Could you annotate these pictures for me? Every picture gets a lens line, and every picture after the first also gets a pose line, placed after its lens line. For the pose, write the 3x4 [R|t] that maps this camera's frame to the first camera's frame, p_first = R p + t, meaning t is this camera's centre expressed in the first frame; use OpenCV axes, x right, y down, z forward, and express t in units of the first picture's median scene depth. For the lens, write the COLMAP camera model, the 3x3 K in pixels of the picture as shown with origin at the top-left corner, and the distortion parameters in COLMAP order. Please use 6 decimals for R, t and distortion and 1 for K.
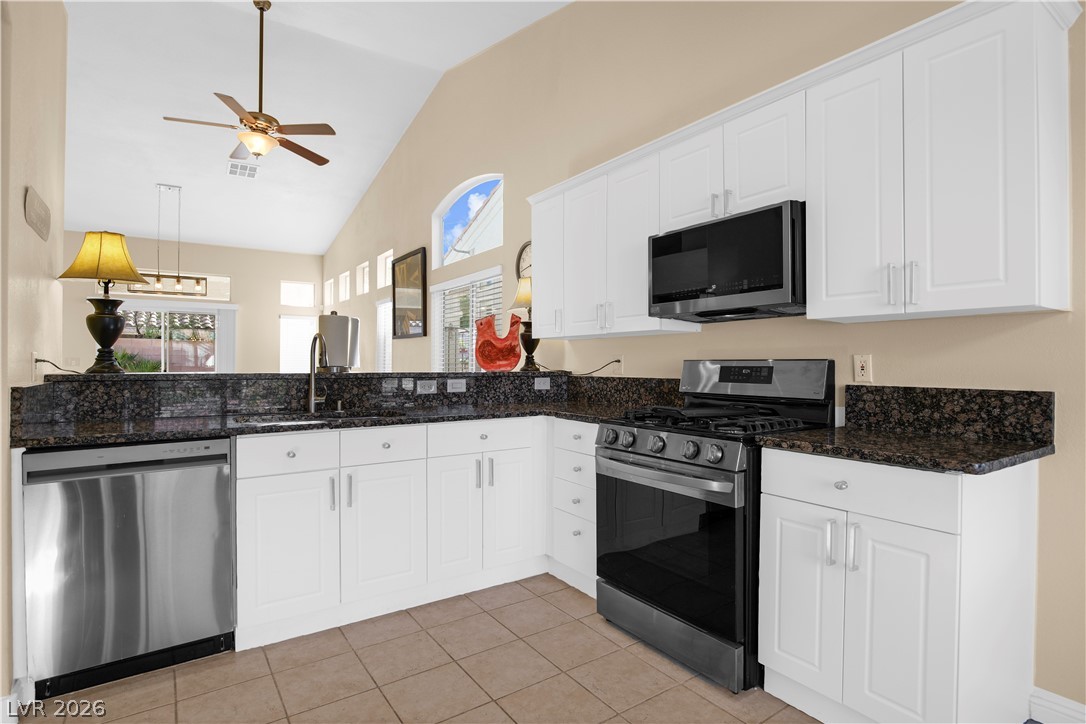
lens RADIAL K [[545.3, 0, 549.8], [0, 545.3, 361.2], [0, 0, 1]] dist [-0.022325, -0.000003]
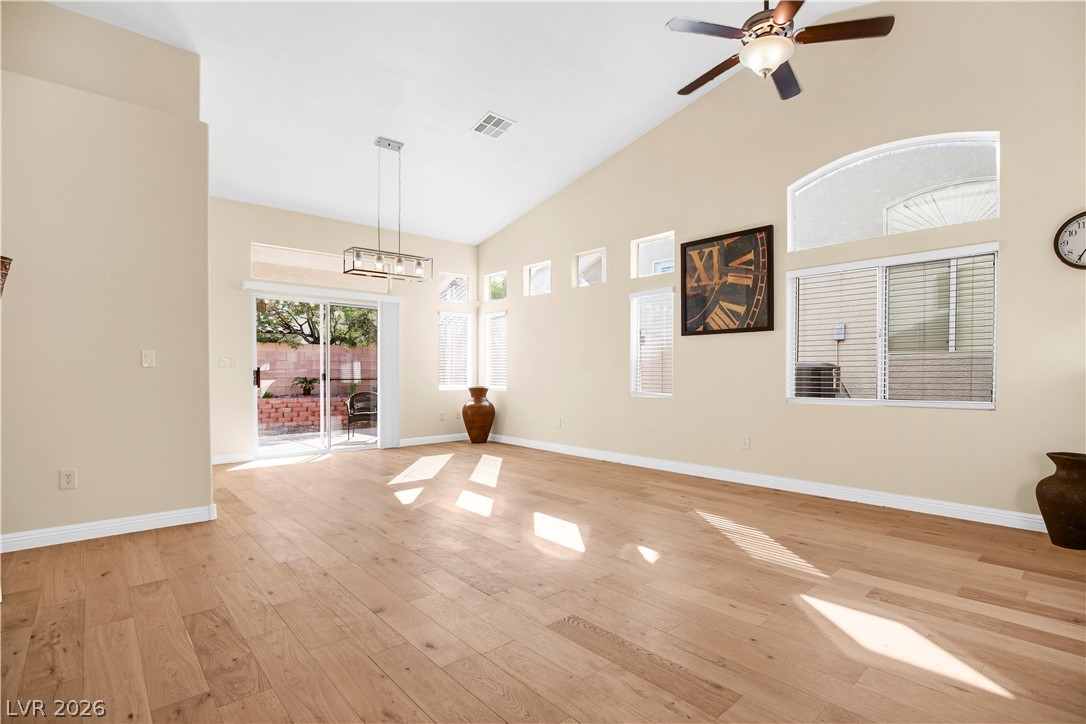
lens RADIAL K [[515.9, 0, 549.9], [0, 515.9, 385.1], [0, 0, 1]] dist [-0.030760, 0.003605]
pose [[0.992669, 0.000909, 0.120862, -1.565983], [-0.003964, 0.999679, 0.025038, 0.048086], [-0.120801, -0.025334, 0.992353, 0.575750]]
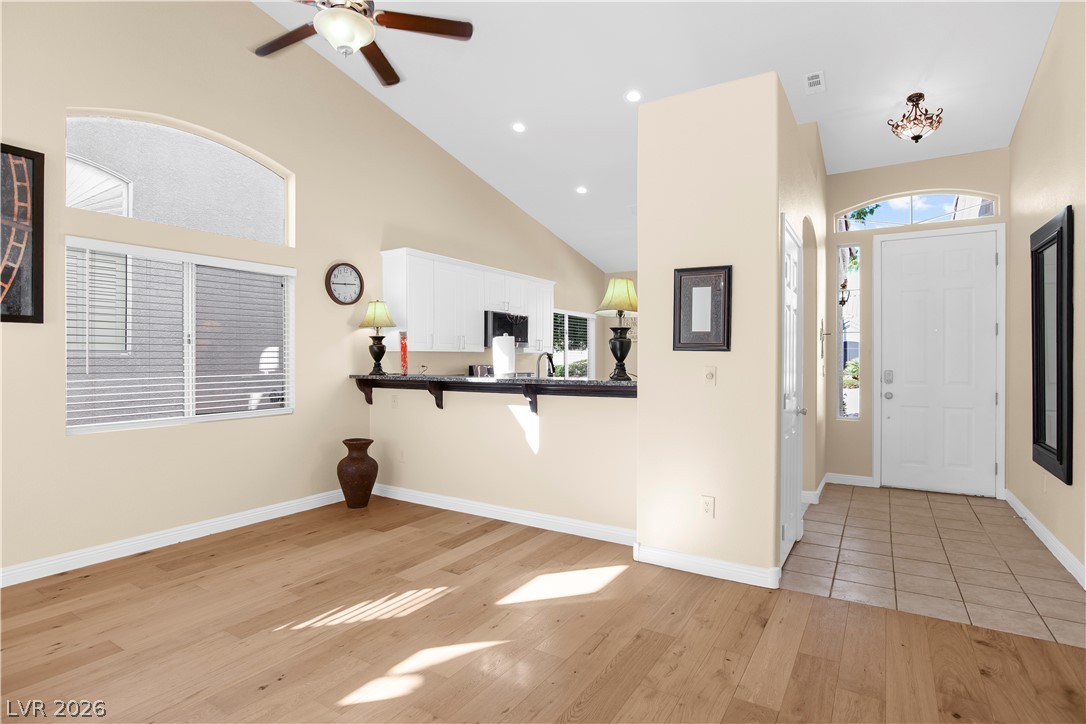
lens RADIAL K [[545.3, 0, 547.8], [0, 545.3, 365.2], [0, 0, 1]] dist [-0.022325, -0.000003]
pose [[-0.384112, -0.008514, 0.923247, -2.093023], [-0.003787, 0.999964, 0.007646, -0.025991], [-0.923279, -0.000560, -0.384130, 1.742052]]
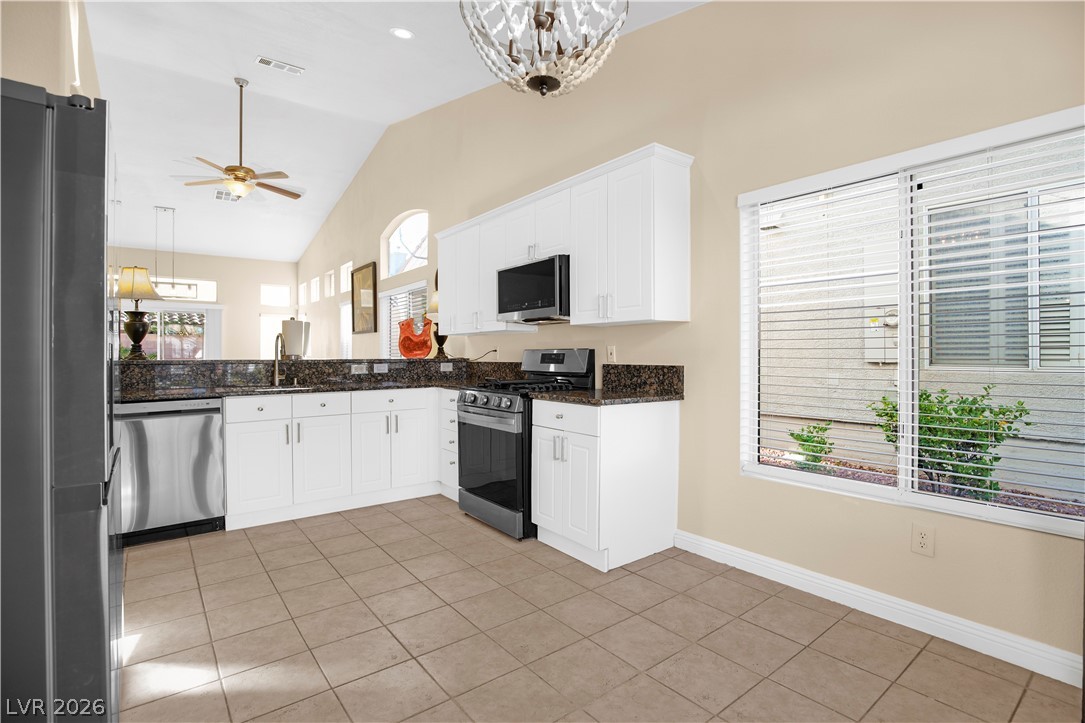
lens RADIAL K [[515.4, 0, 551.8], [0, 515.4, 354.6], [0, 0, 1]] dist [-0.030760, 0.003605]
pose [[0.998670, -0.005449, 0.051276, 0.274846], [0.005215, 0.999975, 0.004698, 0.005963], [-0.051301, -0.004425, 0.998673, -0.492862]]
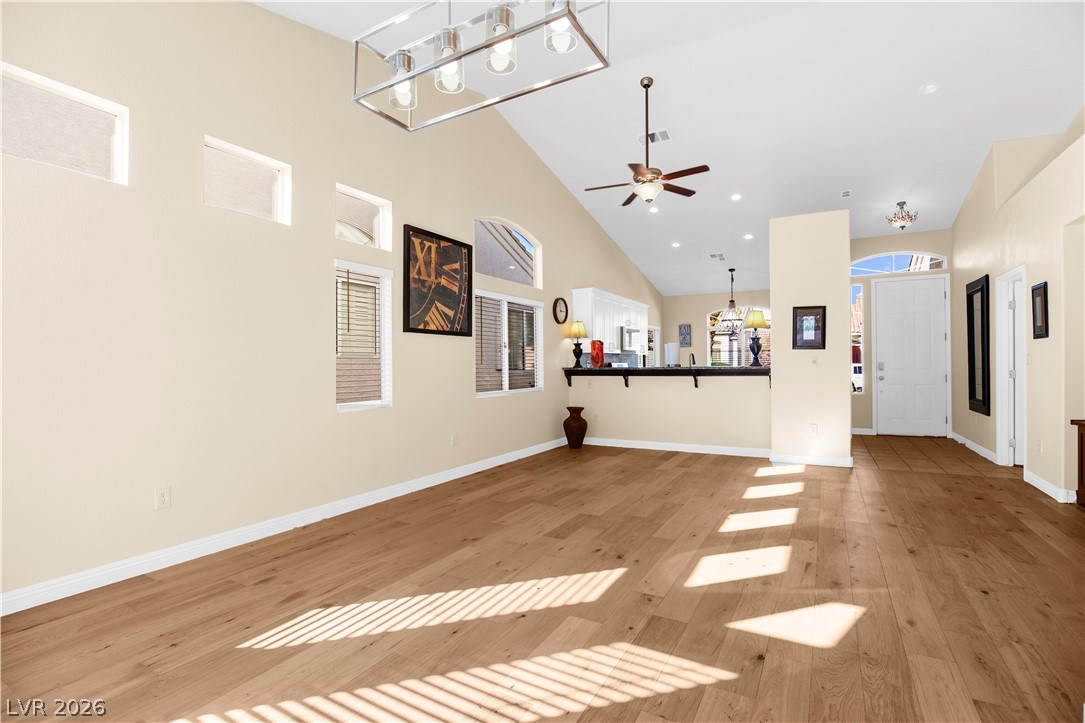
lens RADIAL K [[515.4, 0, 542.1], [0, 515.4, 368.7], [0, 0, 1]] dist [-0.030760, 0.003605]
pose [[-0.433506, -0.001013, 0.901150, -2.615448], [0.005489, 0.999978, 0.003764, 0.020530], [-0.901134, 0.006578, -0.433490, 3.002100]]
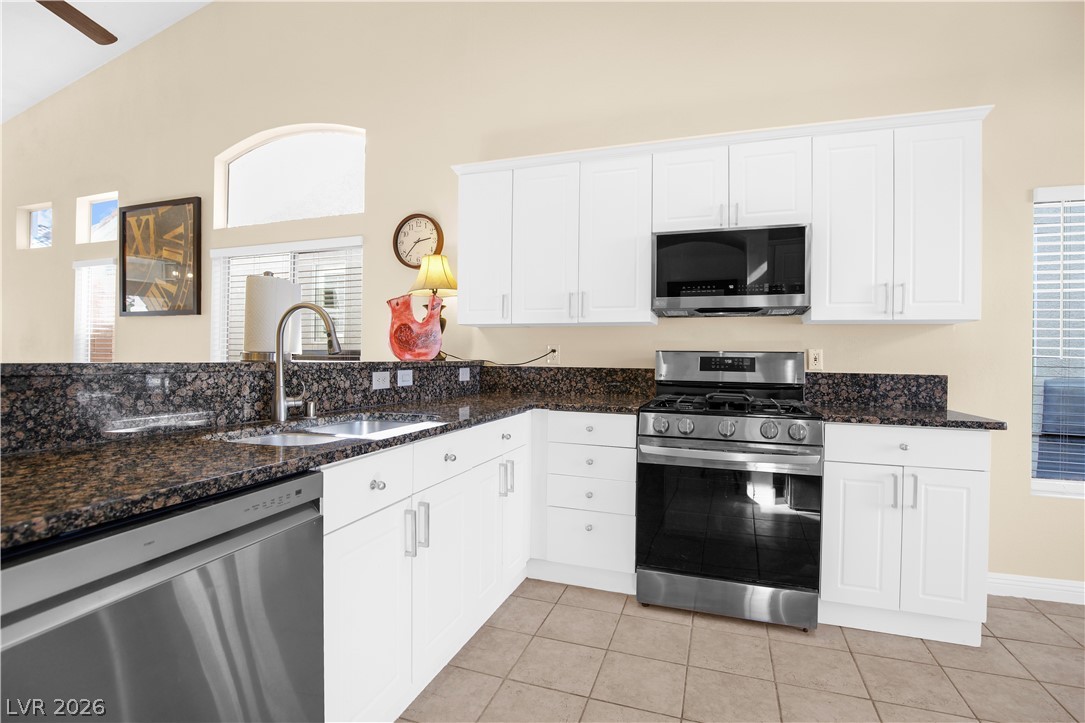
lens RADIAL K [[515.4, 0, 543.5], [0, 515.4, 359.1], [0, 0, 1]] dist [-0.030760, 0.003605]
pose [[0.810790, 0.006317, 0.585302, -0.593812], [-0.013568, 0.999876, 0.008004, 0.009908], [-0.585179, -0.014431, 0.810776, 0.331899]]
